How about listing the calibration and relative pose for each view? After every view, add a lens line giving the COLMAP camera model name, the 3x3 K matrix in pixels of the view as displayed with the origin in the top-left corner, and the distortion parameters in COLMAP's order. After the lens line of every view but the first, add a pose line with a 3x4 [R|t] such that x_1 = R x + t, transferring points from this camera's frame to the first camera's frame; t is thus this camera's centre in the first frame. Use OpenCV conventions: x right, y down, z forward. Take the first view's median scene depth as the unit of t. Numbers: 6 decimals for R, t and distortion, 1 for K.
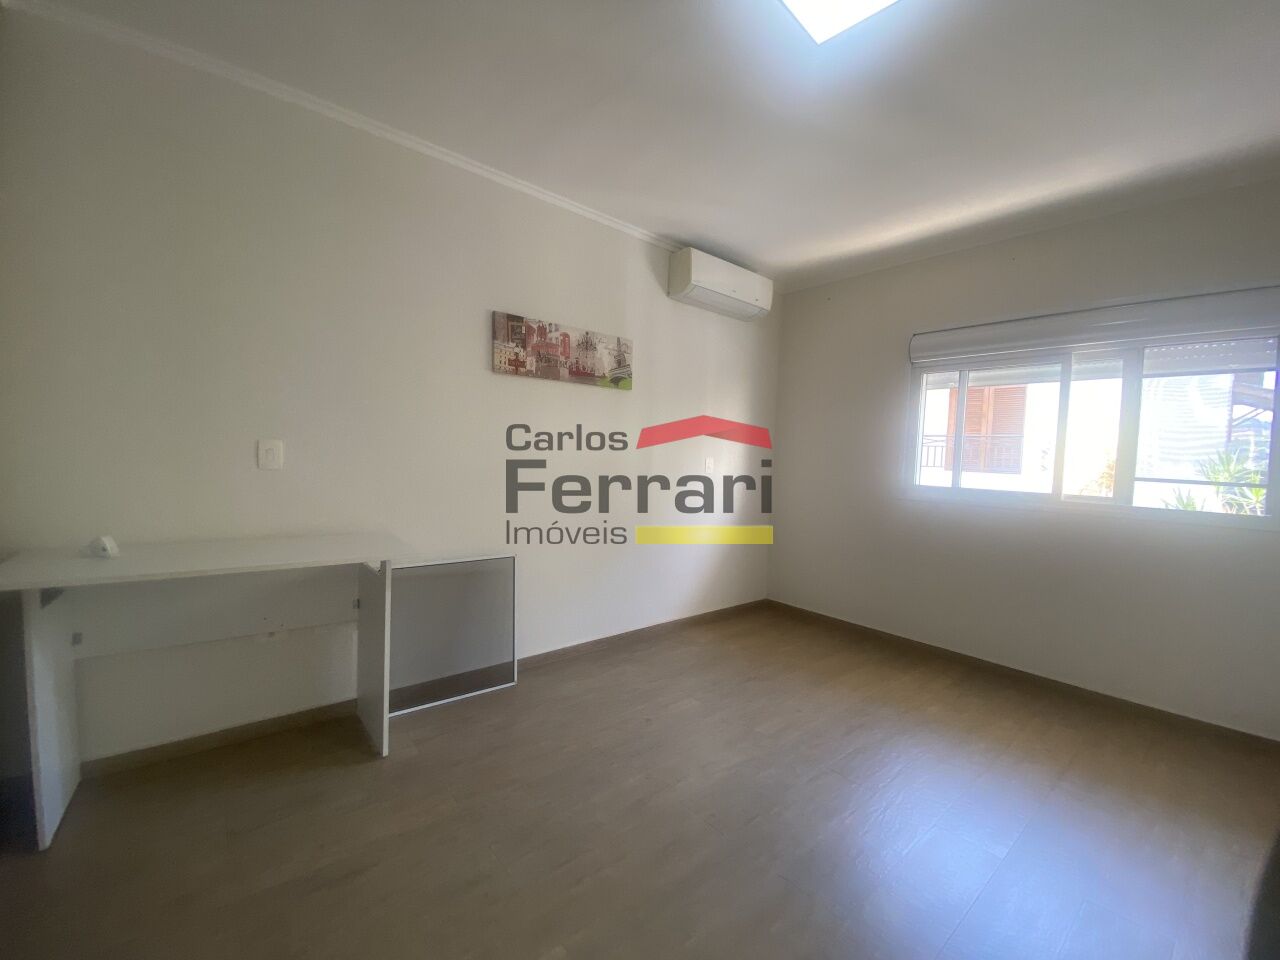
lens RADIAL K [[520.4, 0, 634.5], [0, 520.4, 481.3], [0, 0, 1]] dist [0.000524, -0.000041]
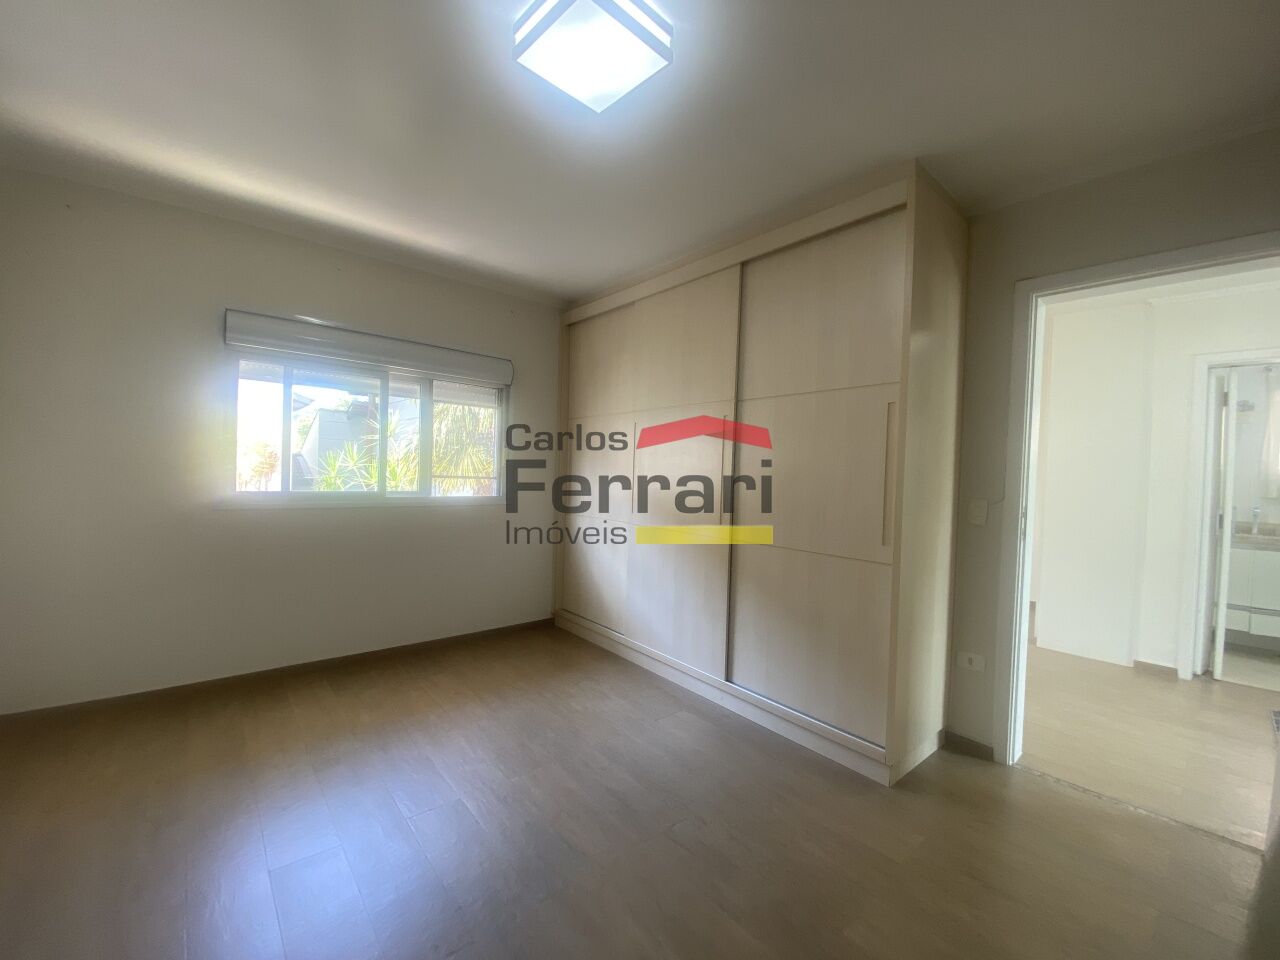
lens RADIAL K [[520.4, 0, 635.2], [0, 520.4, 479.2], [0, 0, 1]] dist [0.000524, -0.000041]
pose [[0.007535, -0.042697, 0.999060, -0.361046], [0.024661, 0.998792, 0.042500, -0.039069], [-0.999667, 0.024318, 0.008579, 0.437714]]
